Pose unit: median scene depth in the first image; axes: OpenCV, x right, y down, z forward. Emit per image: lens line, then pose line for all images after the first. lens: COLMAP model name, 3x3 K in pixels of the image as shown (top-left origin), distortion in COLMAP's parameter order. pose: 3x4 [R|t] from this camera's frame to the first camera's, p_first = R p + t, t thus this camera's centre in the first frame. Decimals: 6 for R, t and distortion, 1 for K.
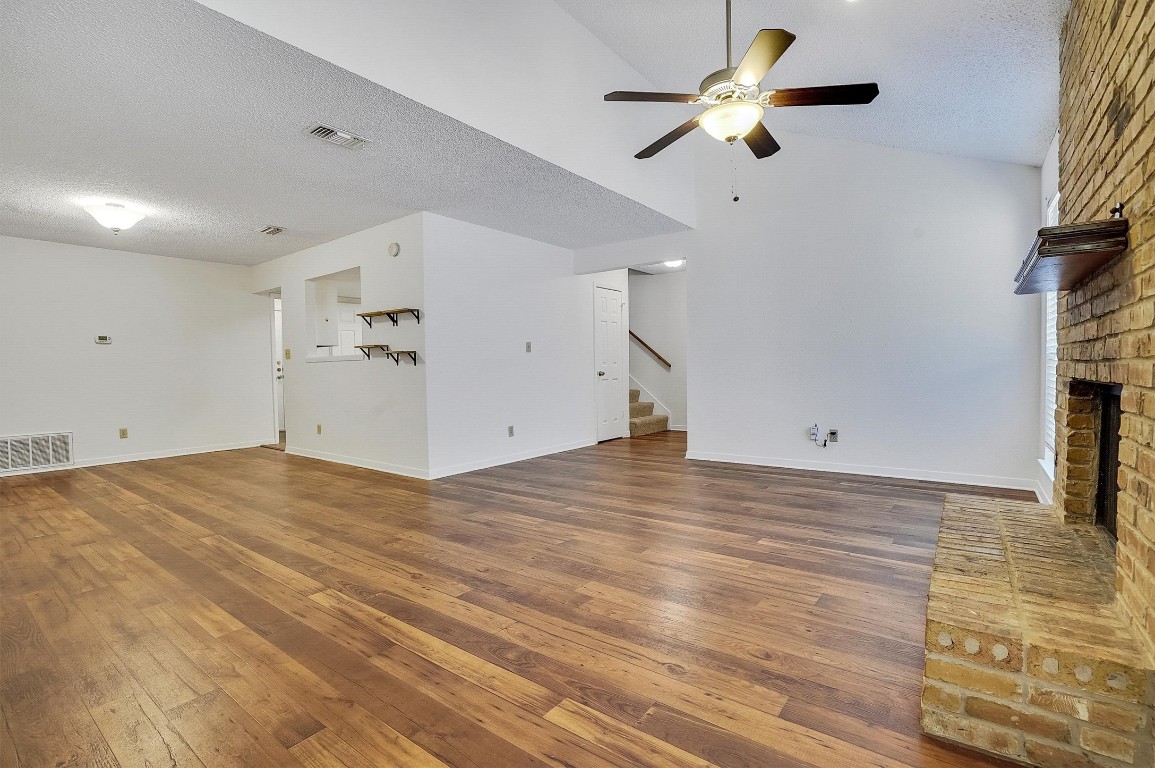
lens RADIAL K [[528.9, 0, 584.8], [0, 528.9, 383.9], [0, 0, 1]] dist [-0.040228, 0.007913]
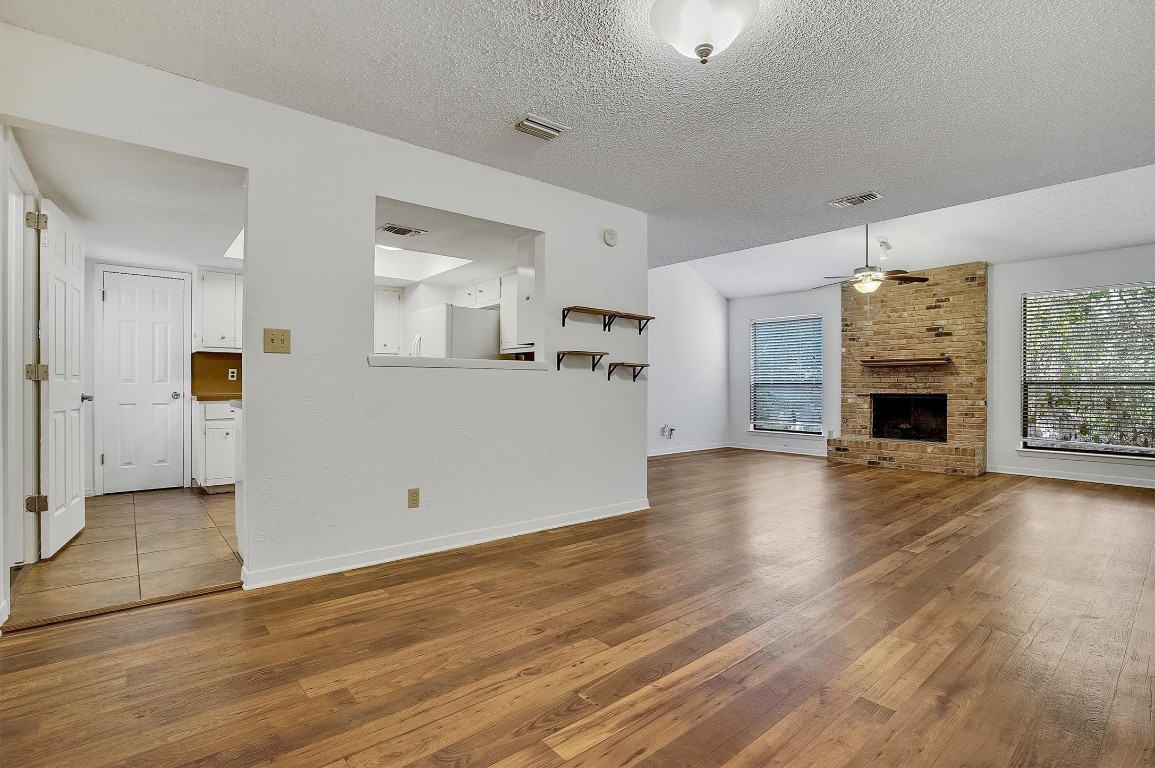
lens RADIAL K [[528.9, 0, 582.7], [0, 528.9, 384.2], [0, 0, 1]] dist [-0.040228, 0.007913]
pose [[0.226659, 0.028479, 0.973558, -1.019660], [0.018495, 0.999266, -0.033537, -0.002844], [-0.973798, 0.025607, 0.225966, 0.759768]]
